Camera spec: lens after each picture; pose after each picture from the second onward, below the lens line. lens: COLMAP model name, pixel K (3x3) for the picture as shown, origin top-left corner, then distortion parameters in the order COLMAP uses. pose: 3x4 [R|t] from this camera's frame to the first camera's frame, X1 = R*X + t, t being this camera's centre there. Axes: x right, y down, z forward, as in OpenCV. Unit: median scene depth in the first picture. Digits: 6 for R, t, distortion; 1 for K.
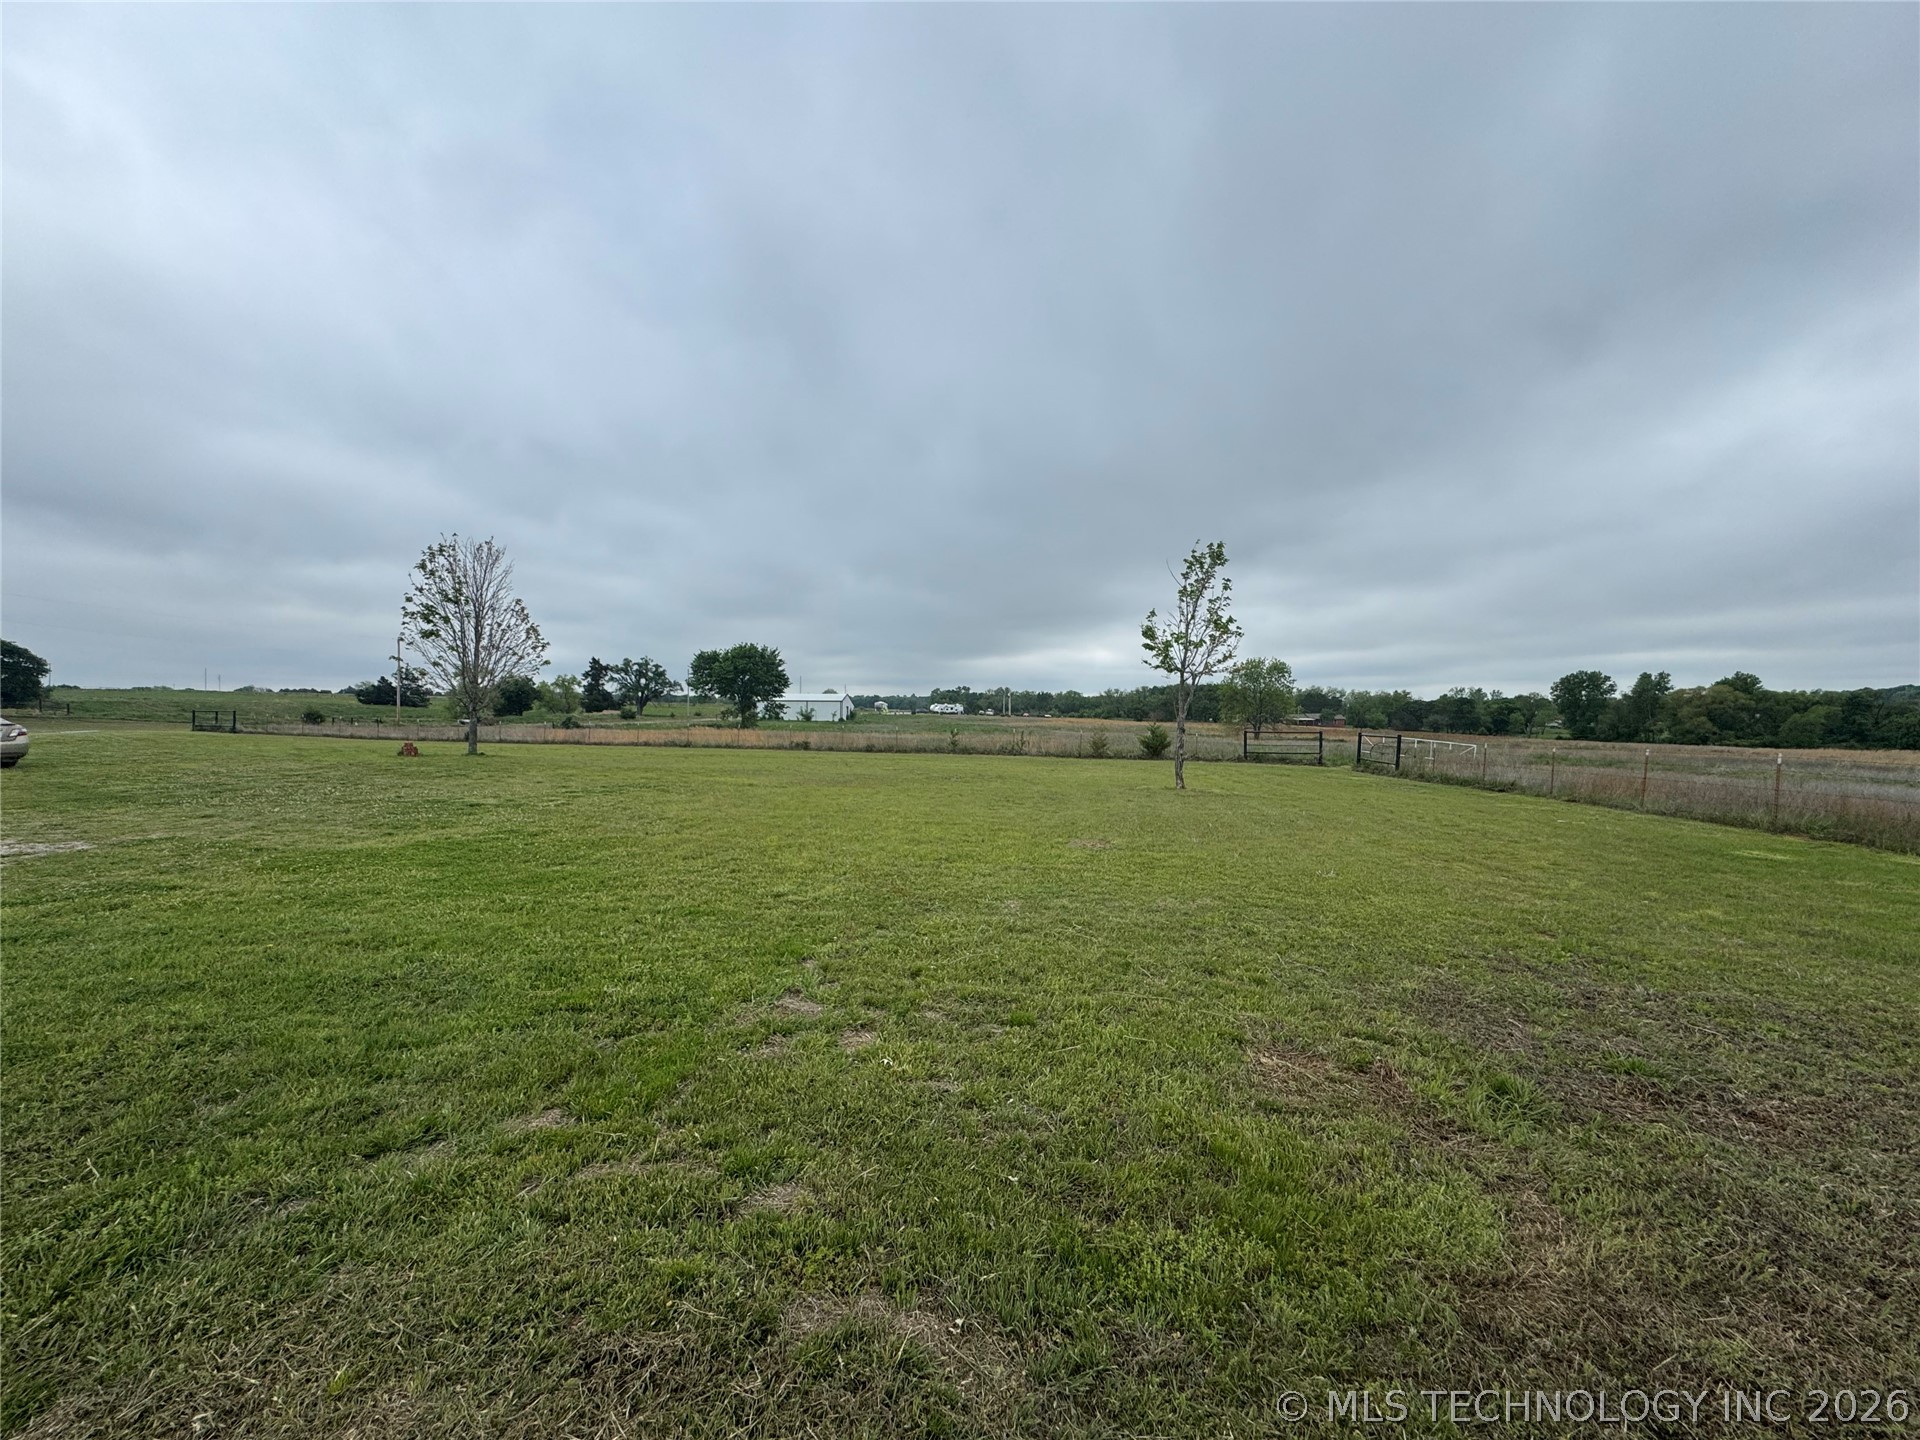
lens RADIAL K [[766.0, 0, 966.4], [0, 766.0, 718.1], [0, 0, 1]] dist [-0.004124, 0.000294]
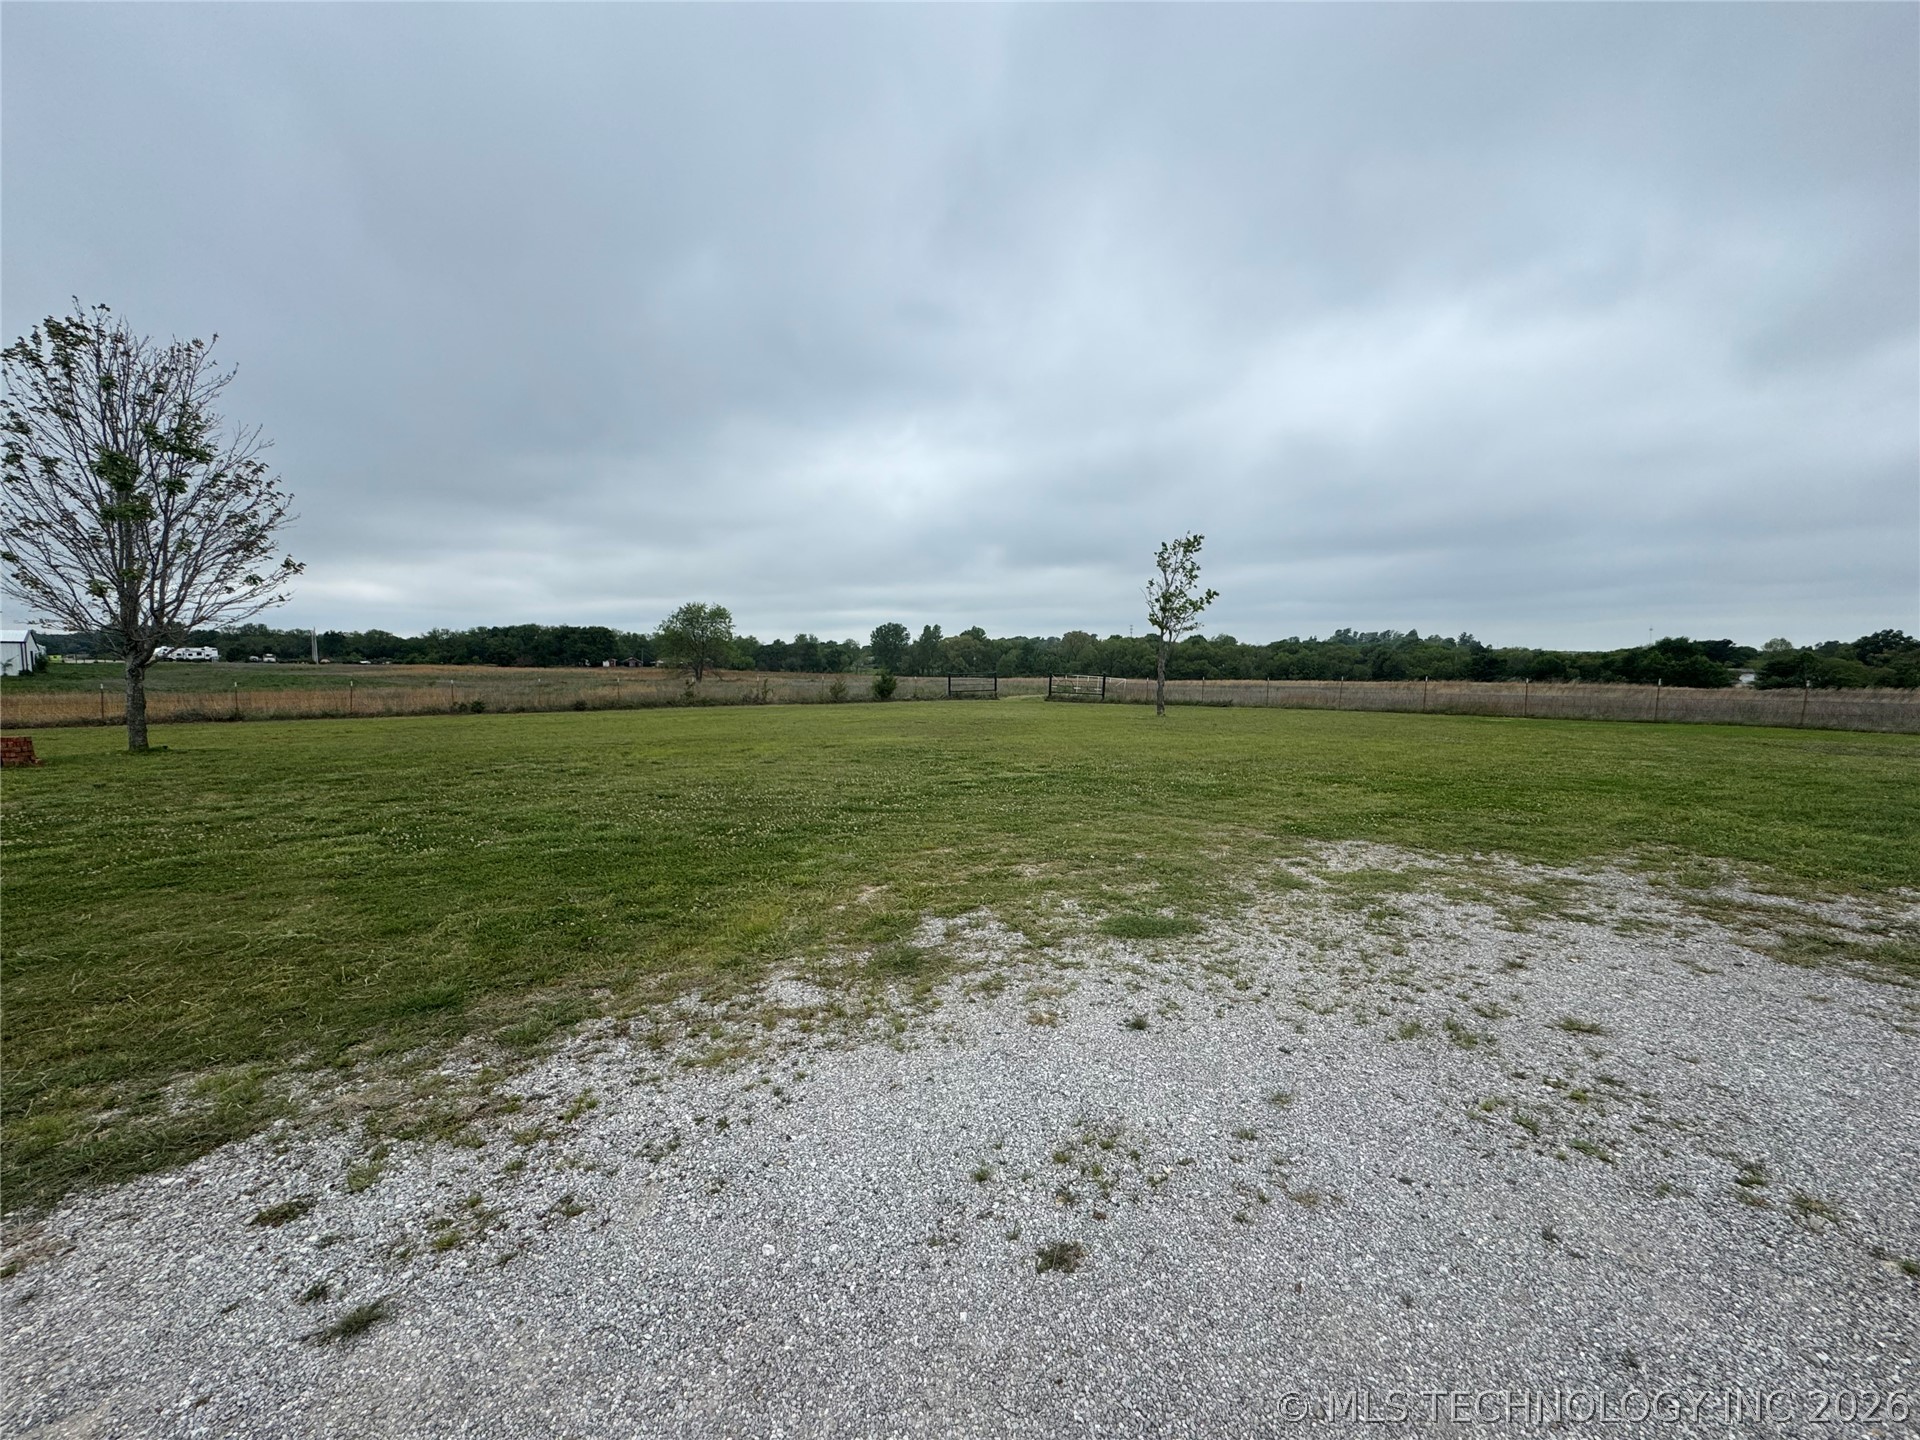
lens RADIAL K [[766.0, 0, 962.6], [0, 766.0, 716.0], [0, 0, 1]] dist [-0.004124, 0.000294]
pose [[0.678880, -0.063311, 0.731515, -0.466930], [0.011175, 0.997051, 0.075922, -0.006074], [-0.734165, -0.043367, 0.677585, 0.176963]]
